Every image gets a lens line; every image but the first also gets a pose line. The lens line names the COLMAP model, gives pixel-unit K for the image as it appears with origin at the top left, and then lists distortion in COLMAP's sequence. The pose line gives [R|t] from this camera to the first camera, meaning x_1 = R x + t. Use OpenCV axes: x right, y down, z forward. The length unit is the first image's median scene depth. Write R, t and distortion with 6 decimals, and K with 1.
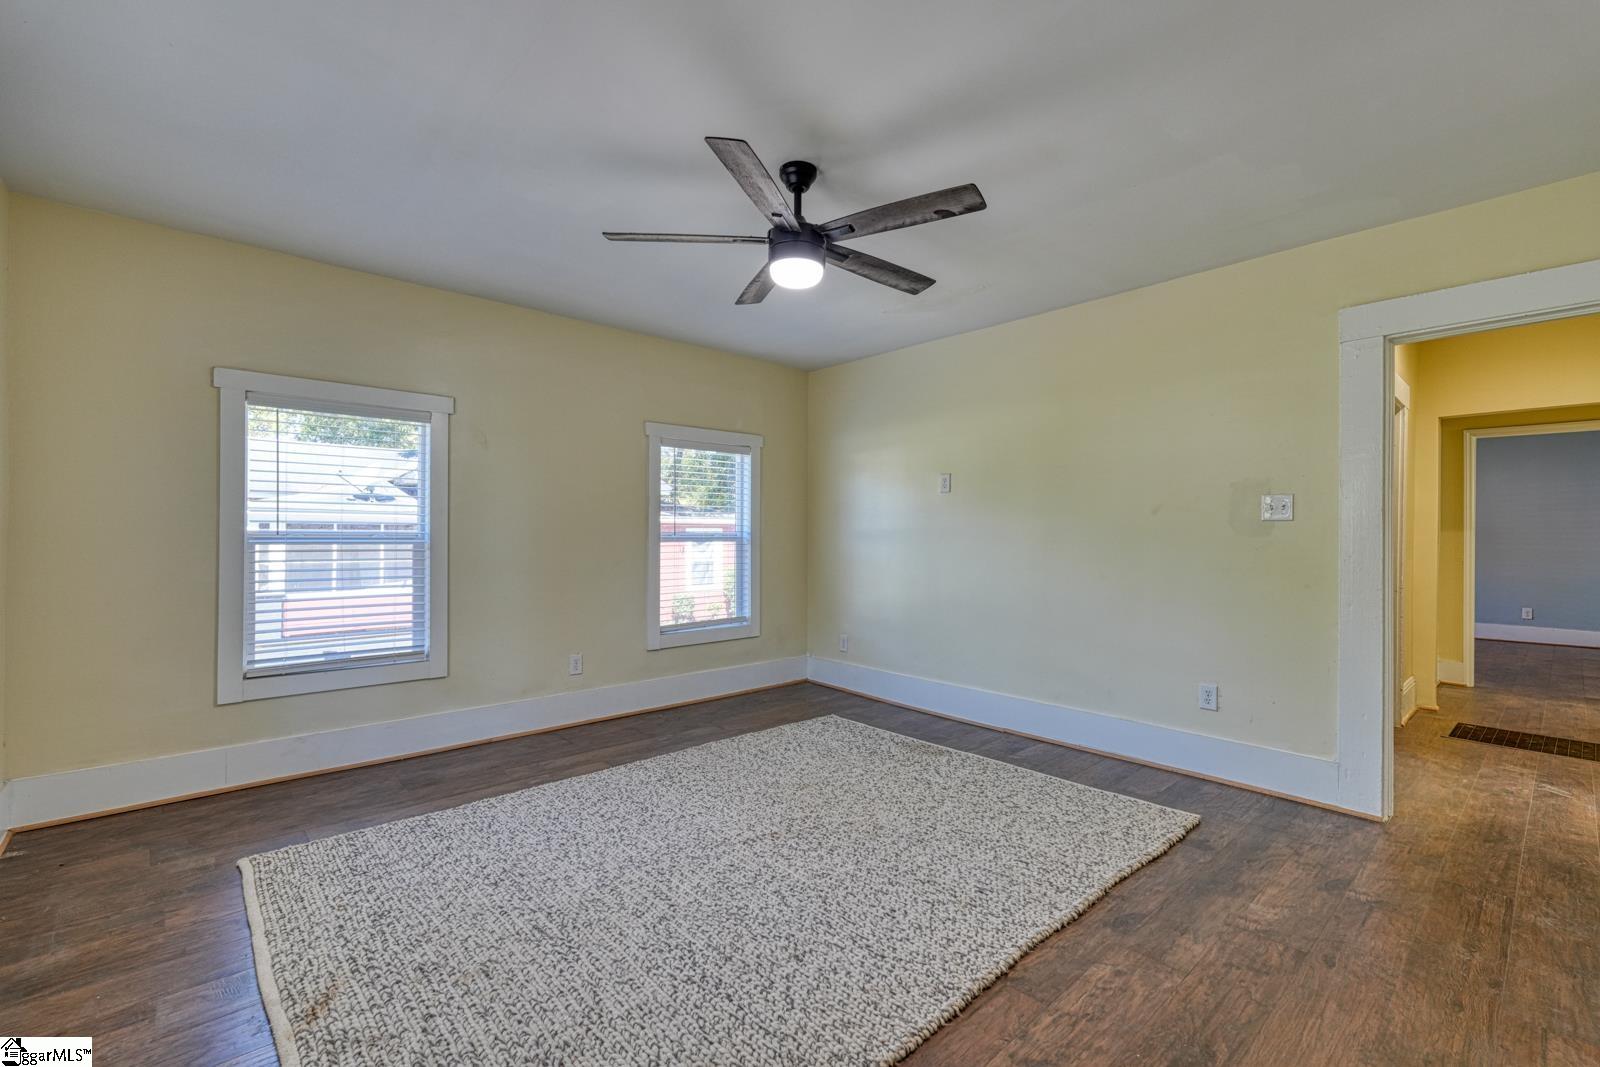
lens RADIAL K [[700.6, 0, 800.0], [0, 700.6, 533.5], [0, 0, 1]] dist [0.005988, 0.000042]
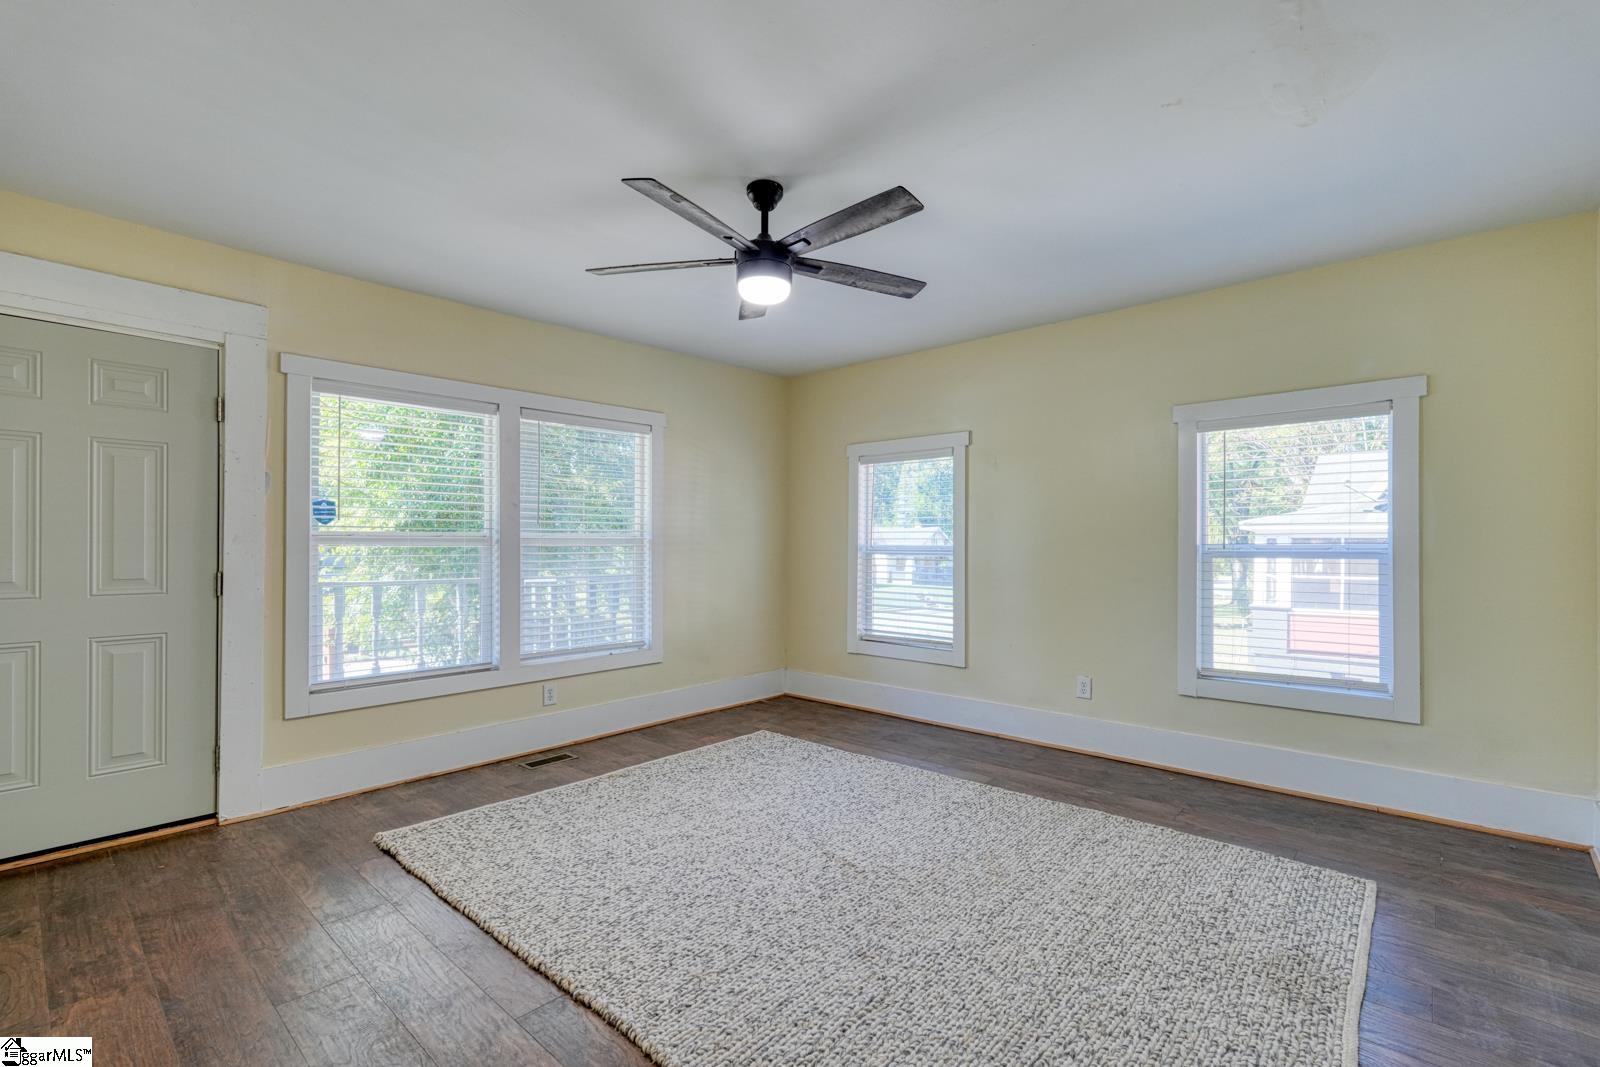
lens RADIAL K [[703.2, 0, 794.2], [0, 703.2, 542.0], [0, 0, 1]] dist [0.002347, 0.000096]
pose [[0.094419, -0.009029, -0.995492, 0.695262], [0.001629, 0.999959, -0.008915, 0.003164], [0.995531, -0.000780, 0.094430, 0.646881]]
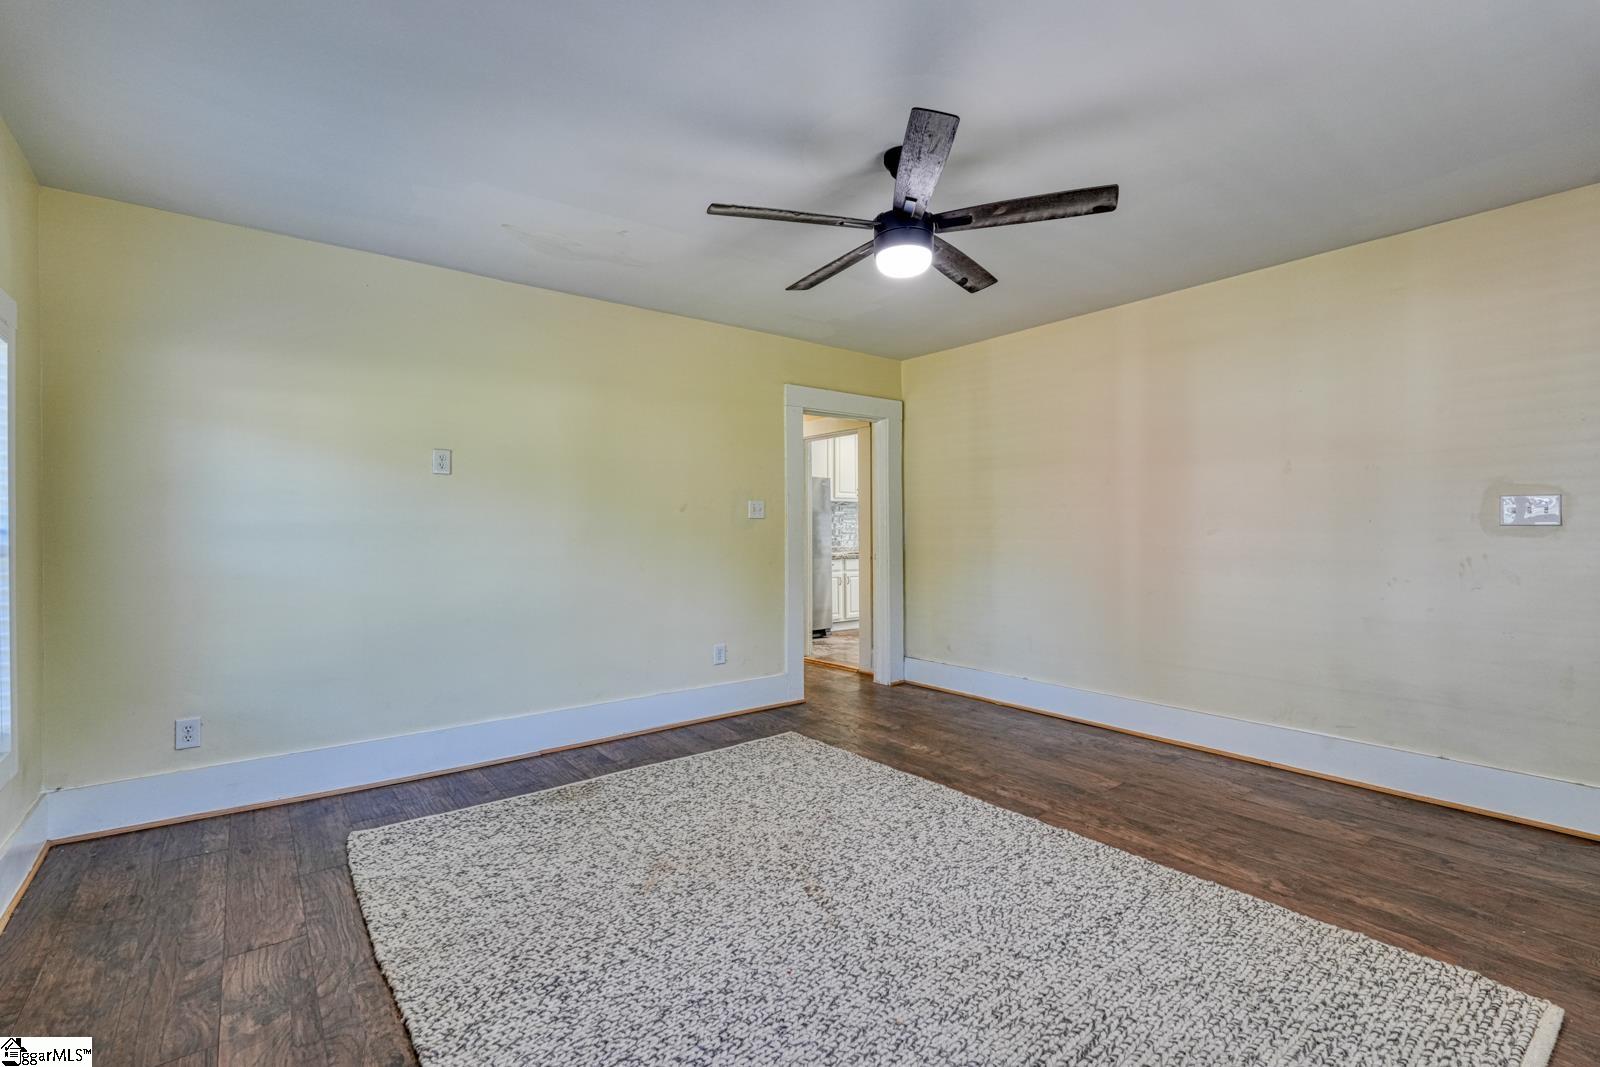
lens RADIAL K [[700.6, 0, 800.0], [0, 700.6, 533.5], [0, 0, 1]] dist [0.005988, 0.000042]
pose [[0.062274, -0.009201, 0.998017, -0.672077], [0.000402, 0.999958, 0.009194, -0.002971], [-0.998059, -0.000171, 0.062275, 0.740945]]
